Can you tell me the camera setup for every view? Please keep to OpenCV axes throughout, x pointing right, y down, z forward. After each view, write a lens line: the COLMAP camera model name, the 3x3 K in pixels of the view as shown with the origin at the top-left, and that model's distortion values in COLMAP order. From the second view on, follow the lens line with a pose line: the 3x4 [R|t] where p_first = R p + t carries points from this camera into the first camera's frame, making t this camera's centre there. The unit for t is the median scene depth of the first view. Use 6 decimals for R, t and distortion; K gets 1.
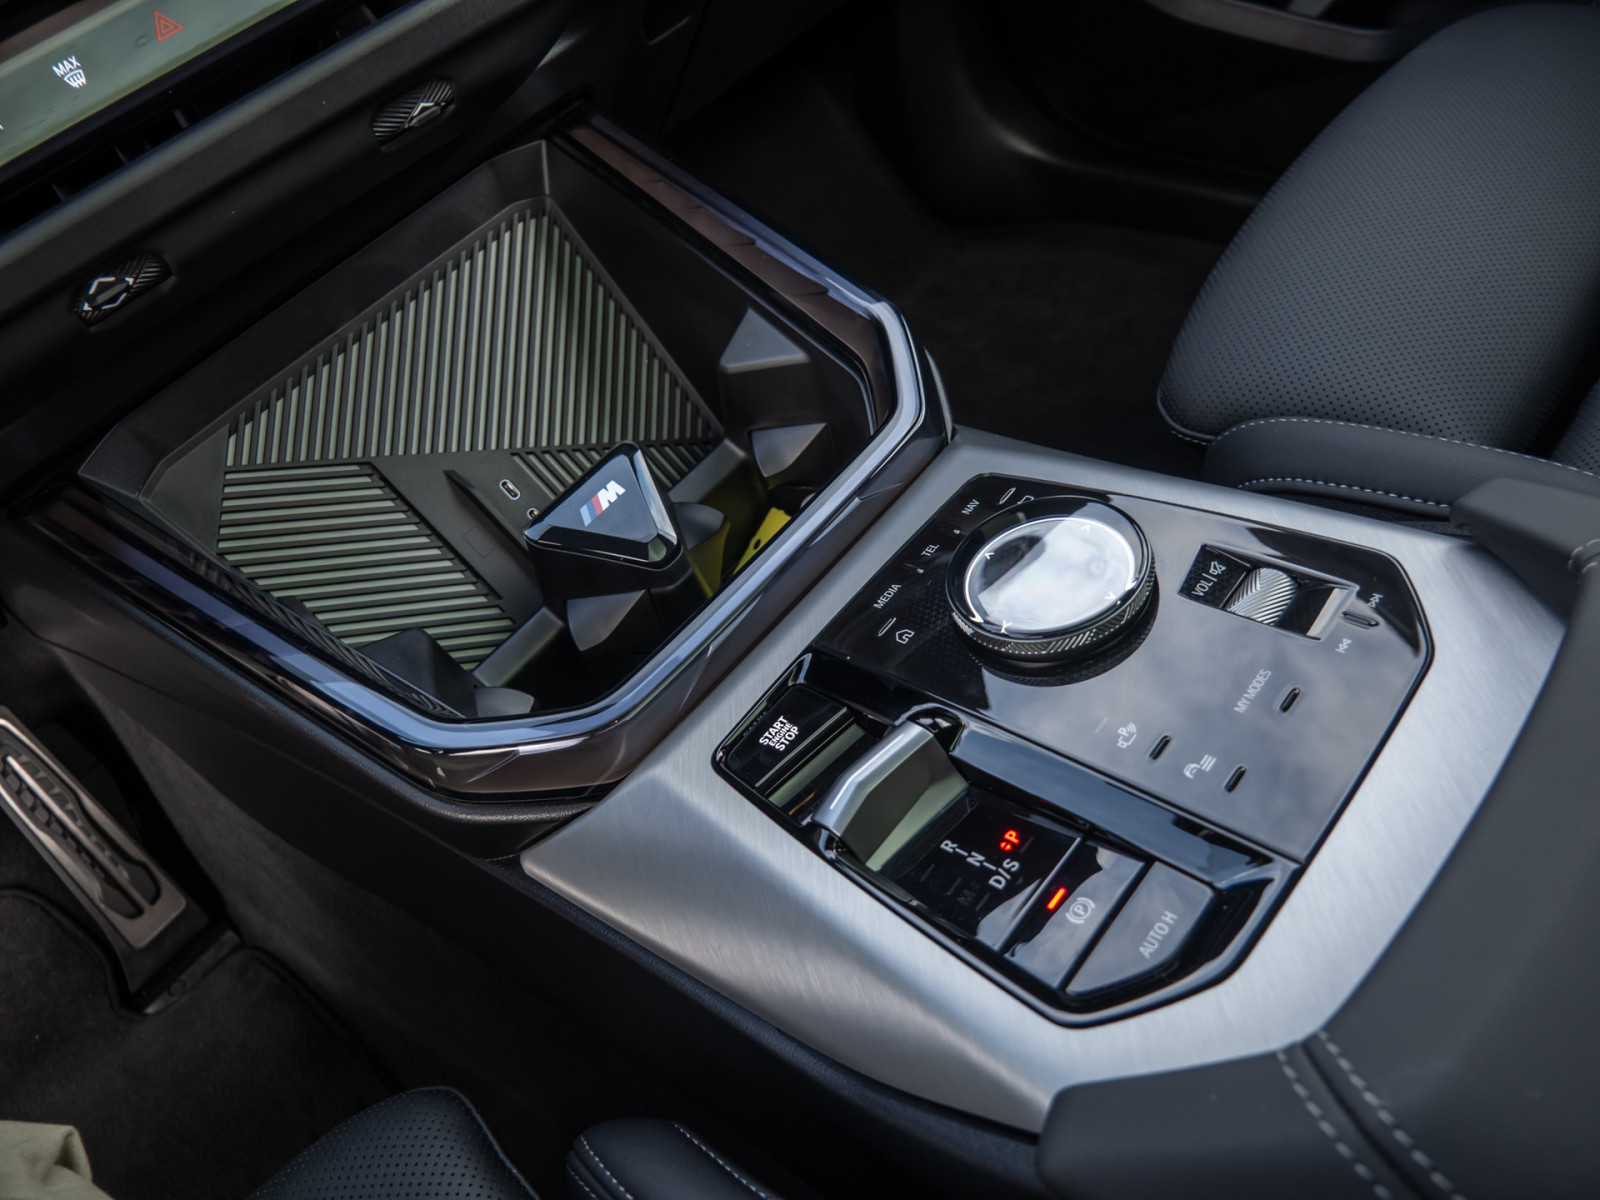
lens RADIAL K [[1170.2, 0, 800.0], [0, 1170.2, 600.0], [0, 0, 1]] dist [-0.043386, 0.003378]
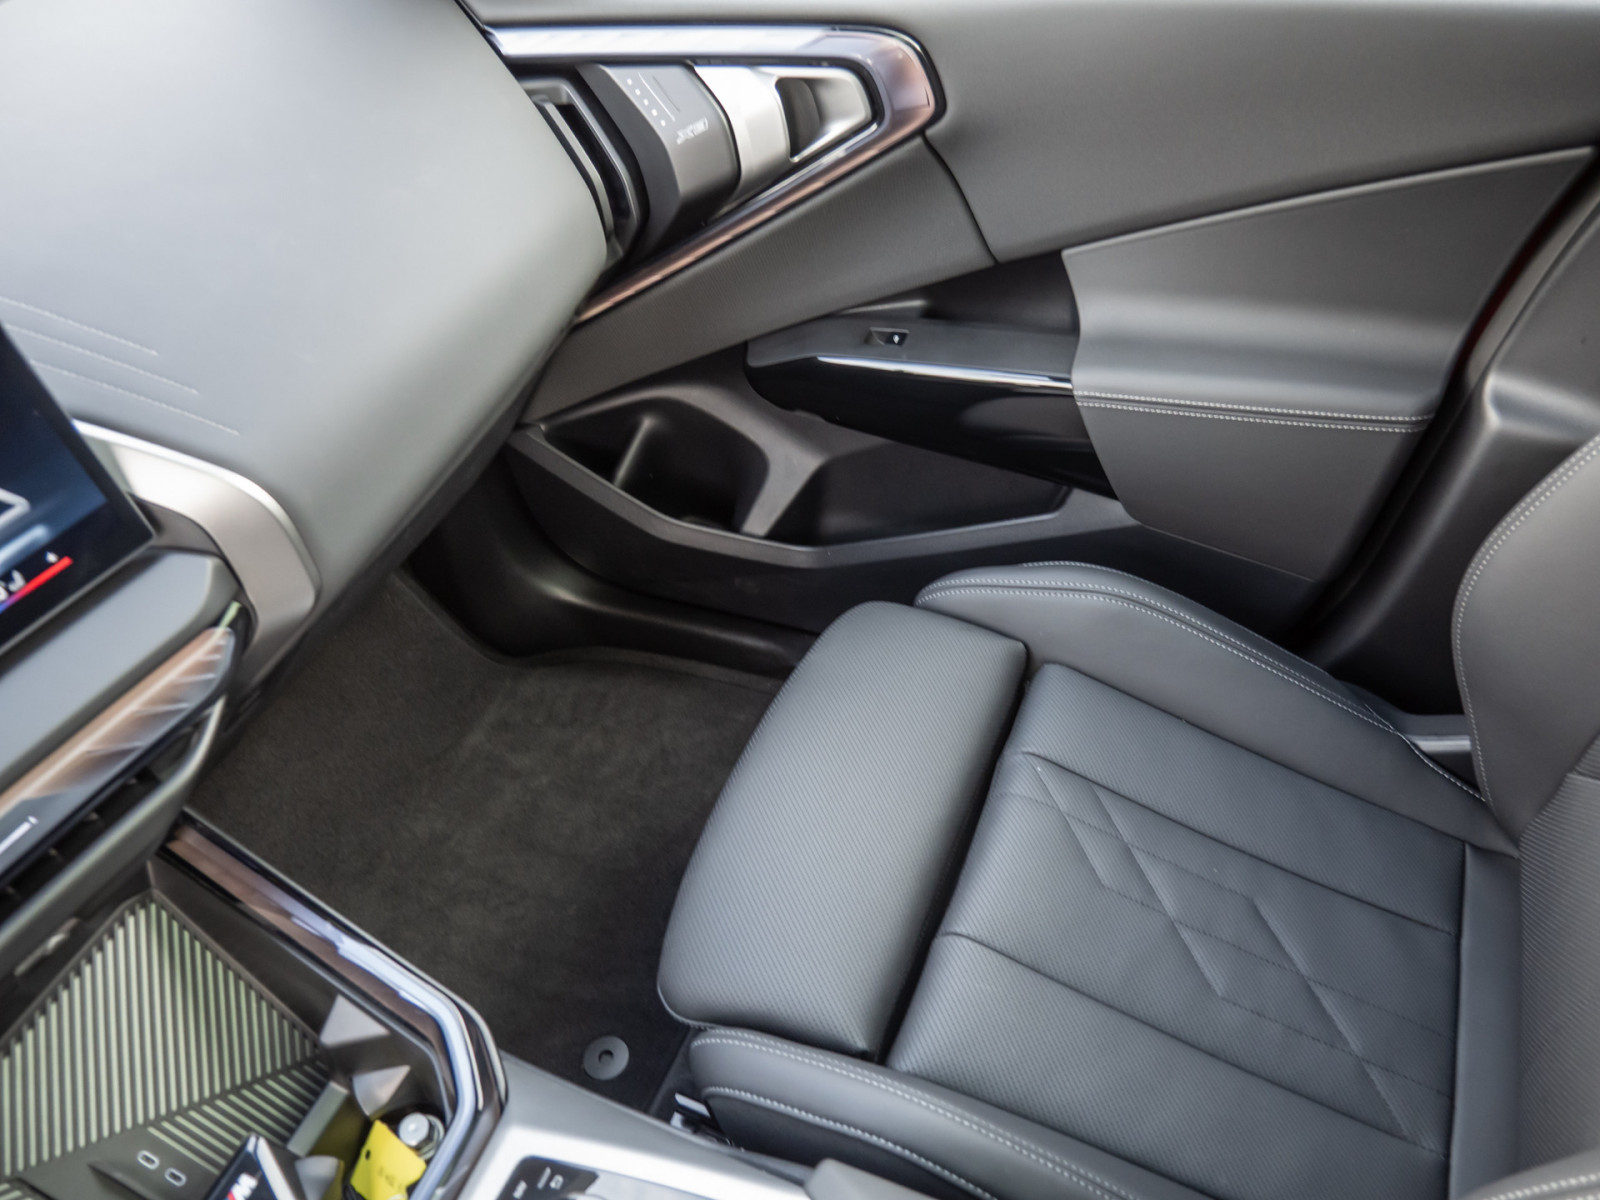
lens RADIAL K [[1170.2, 0, 800.0], [0, 1170.2, 600.0], [0, 0, 1]] dist [-0.043386, 0.003378]
pose [[0.940690, -0.106984, 0.321957, 0.070863], [0.153819, 0.980329, -0.123671, -0.431633], [-0.302393, 0.165860, 0.938642, -0.429303]]
